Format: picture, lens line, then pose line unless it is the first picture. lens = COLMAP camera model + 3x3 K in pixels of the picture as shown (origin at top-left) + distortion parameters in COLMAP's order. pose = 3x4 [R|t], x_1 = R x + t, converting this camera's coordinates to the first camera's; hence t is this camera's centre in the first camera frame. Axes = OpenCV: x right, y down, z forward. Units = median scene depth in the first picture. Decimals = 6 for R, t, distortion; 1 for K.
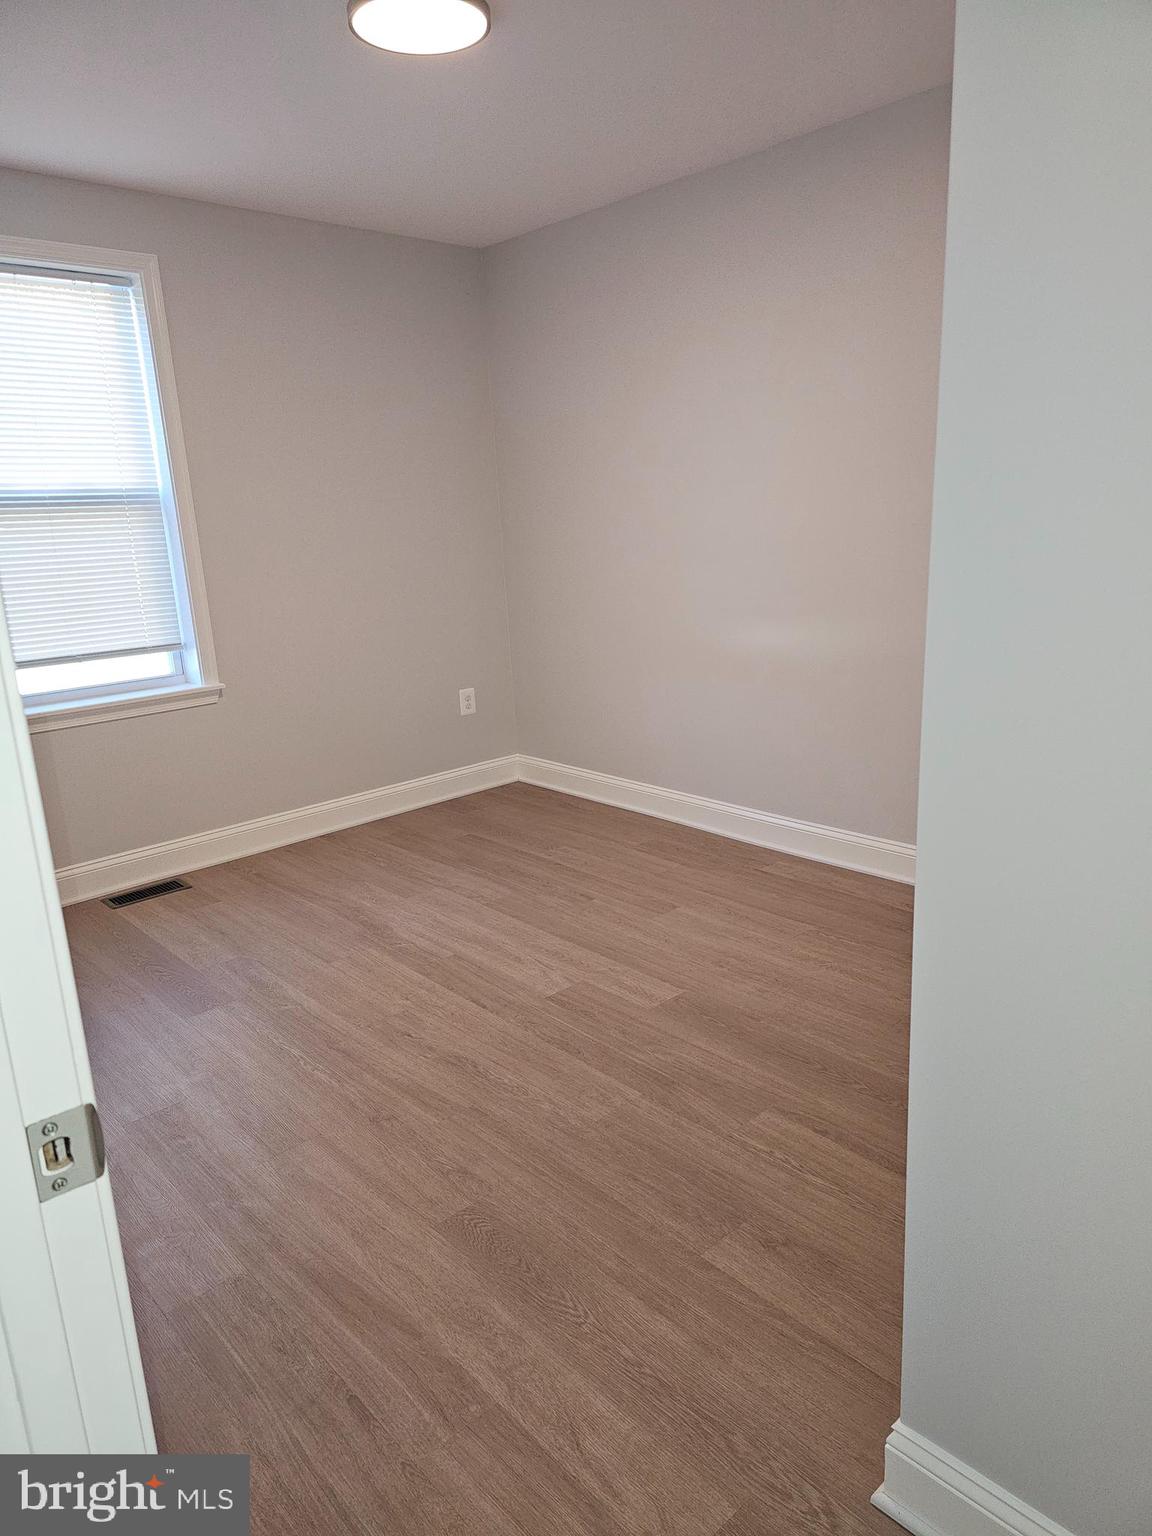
lens RADIAL K [[1019.4, 0, 578.0], [0, 1019.4, 766.1], [0, 0, 1]] dist [0.012896, -0.003056]
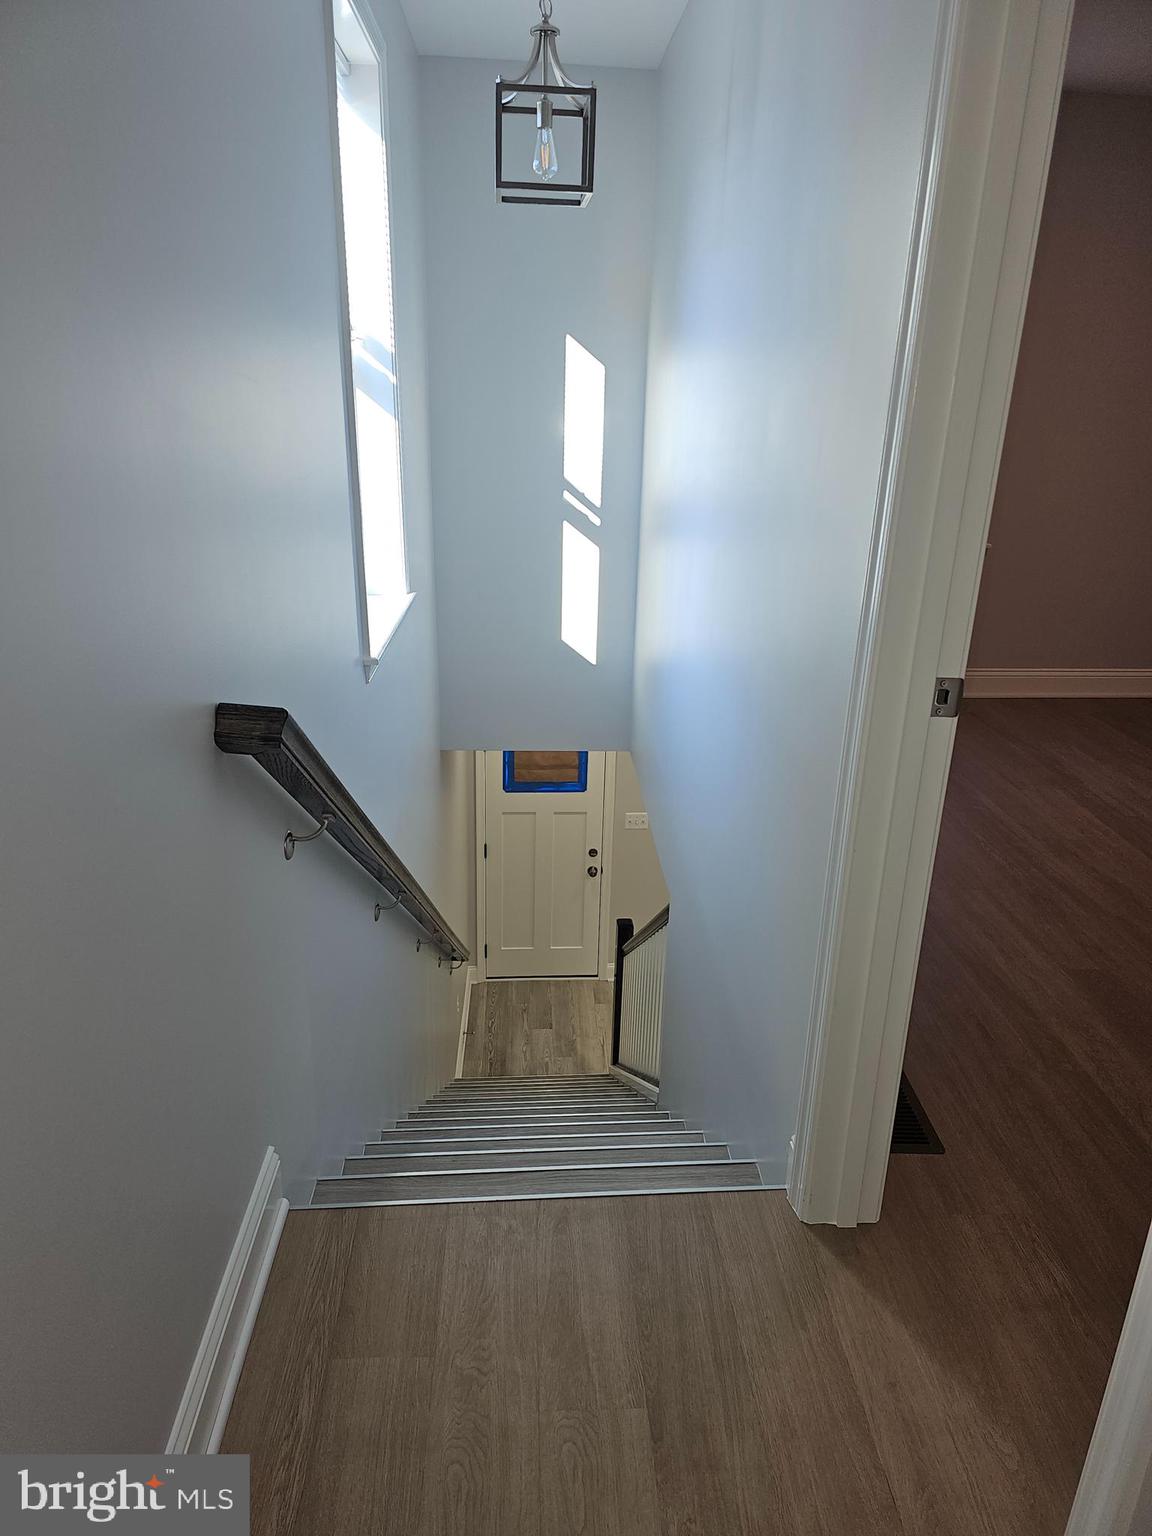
lens RADIAL K [[1019.4, 0, 576.1], [0, 1019.4, 762.9], [0, 0, 1]] dist [0.012896, -0.003056]
pose [[0.766865, 0.273750, -0.580499, 0.050906], [-0.207565, 0.961651, 0.179289, 0.075450], [0.607318, -0.016999, 0.794277, -0.314773]]
